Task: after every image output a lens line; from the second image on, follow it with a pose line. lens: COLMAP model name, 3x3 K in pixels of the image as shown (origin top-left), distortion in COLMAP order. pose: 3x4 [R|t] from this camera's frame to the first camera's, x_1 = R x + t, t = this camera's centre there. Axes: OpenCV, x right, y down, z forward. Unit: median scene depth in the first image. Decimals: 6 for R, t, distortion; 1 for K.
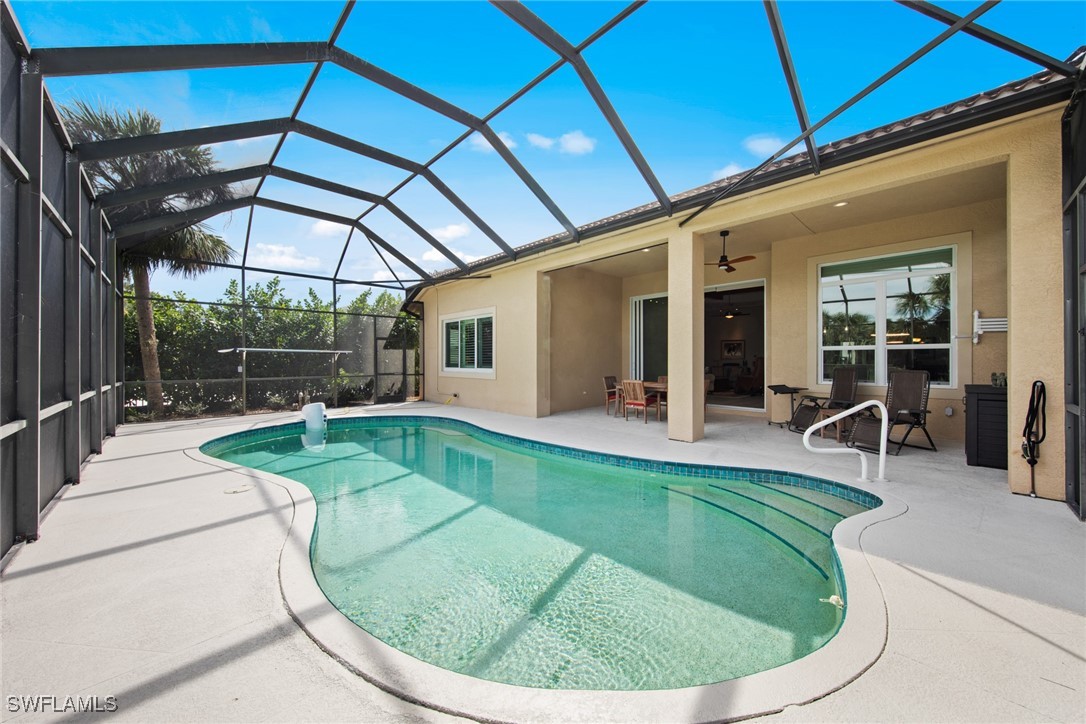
lens RADIAL K [[391.0, 0, 543.0], [0, 391.0, 362.0], [0, 0, 1]] dist [0.001652, -0.000065]
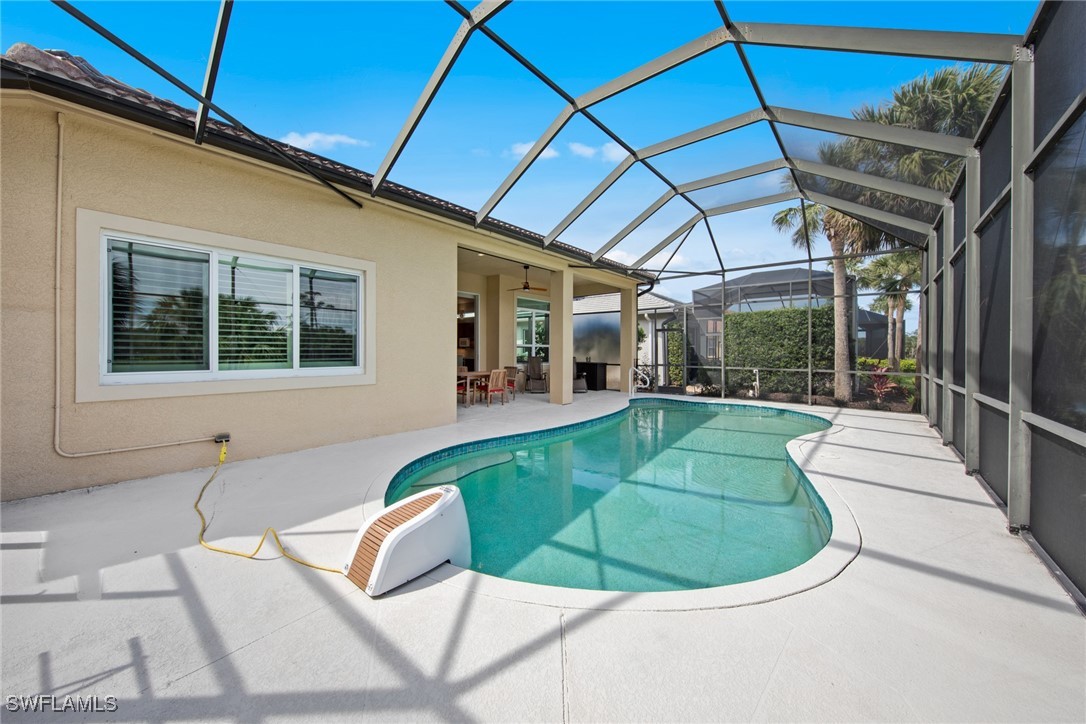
lens RADIAL K [[391.0, 0, 543.0], [0, 391.0, 362.0], [0, 0, 1]] dist [0.001652, -0.000065]
pose [[-0.110453, -0.027048, 0.993513, -1.021687], [-0.000325, 0.999631, 0.027178, -0.007948], [-0.993881, 0.002679, -0.110421, 1.092901]]
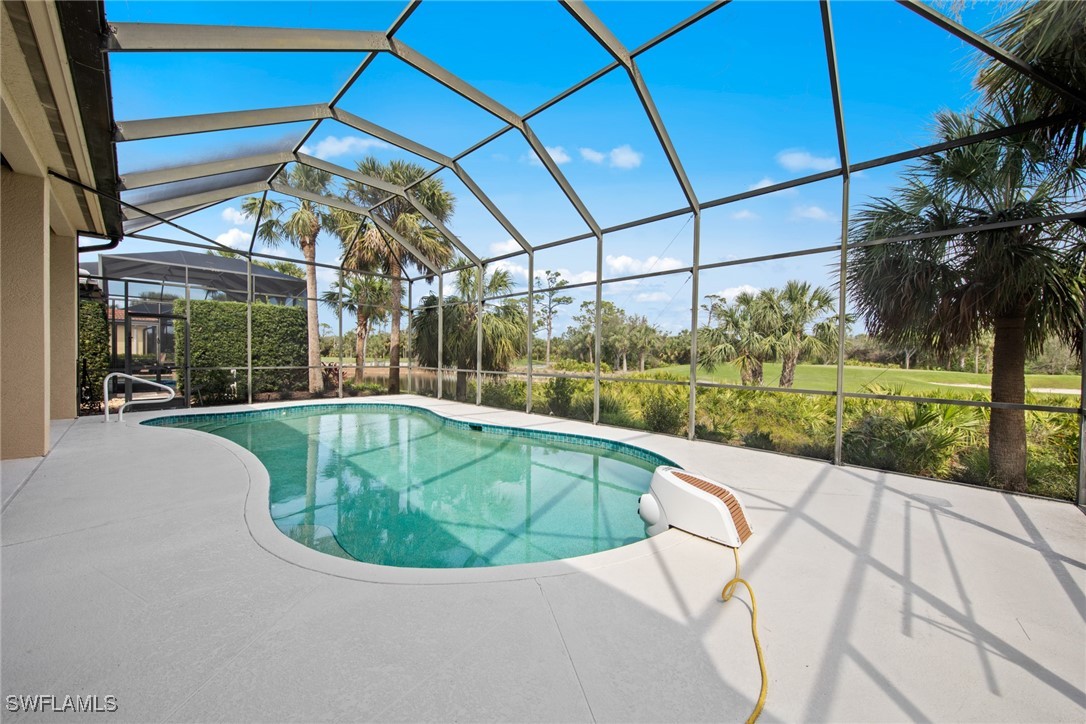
lens RADIAL K [[391.0, 0, 543.0], [0, 391.0, 362.0], [0, 0, 1]] dist [0.001652, -0.000065]
pose [[-0.998851, -0.013730, -0.045910, -0.526157], [-0.014702, 0.999673, 0.020916, -0.004602], [0.045608, 0.021567, -0.998727, 1.540615]]
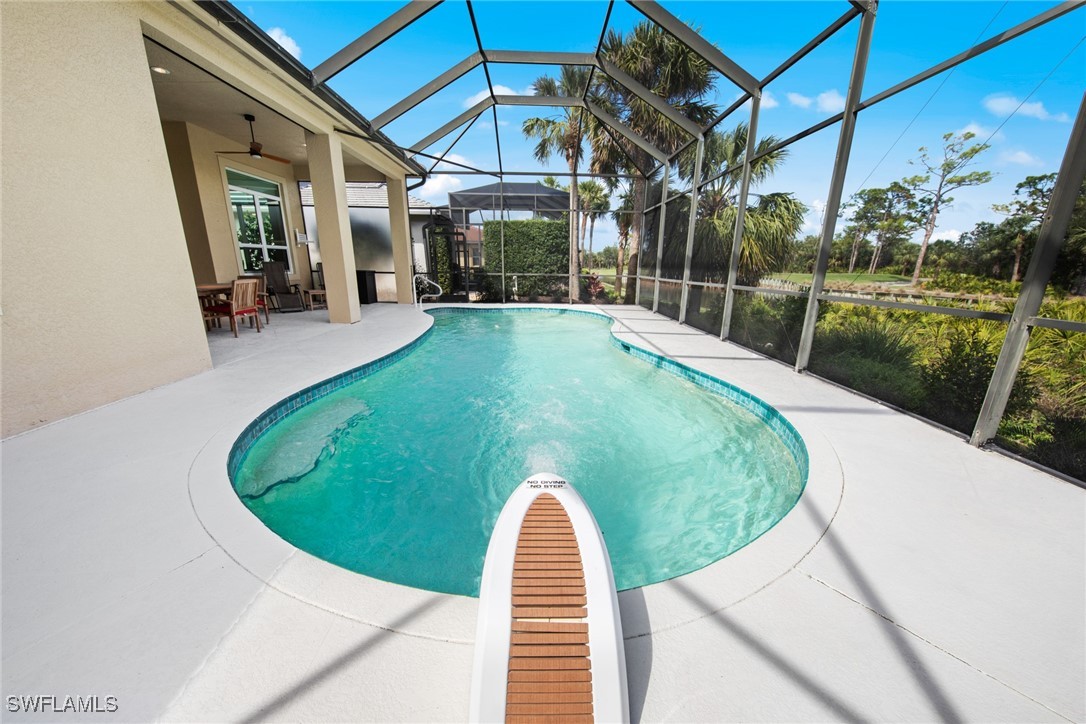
lens RADIAL K [[374.0, 0, 540.4], [0, 374.0, 361.5], [0, 0, 1]] dist [-0.000105, -0.000381]
pose [[-0.737254, -0.177343, 0.651924, -0.766669], [-0.008377, 0.967260, 0.253650, 0.011849], [-0.675563, 0.181544, -0.714602, 1.268898]]
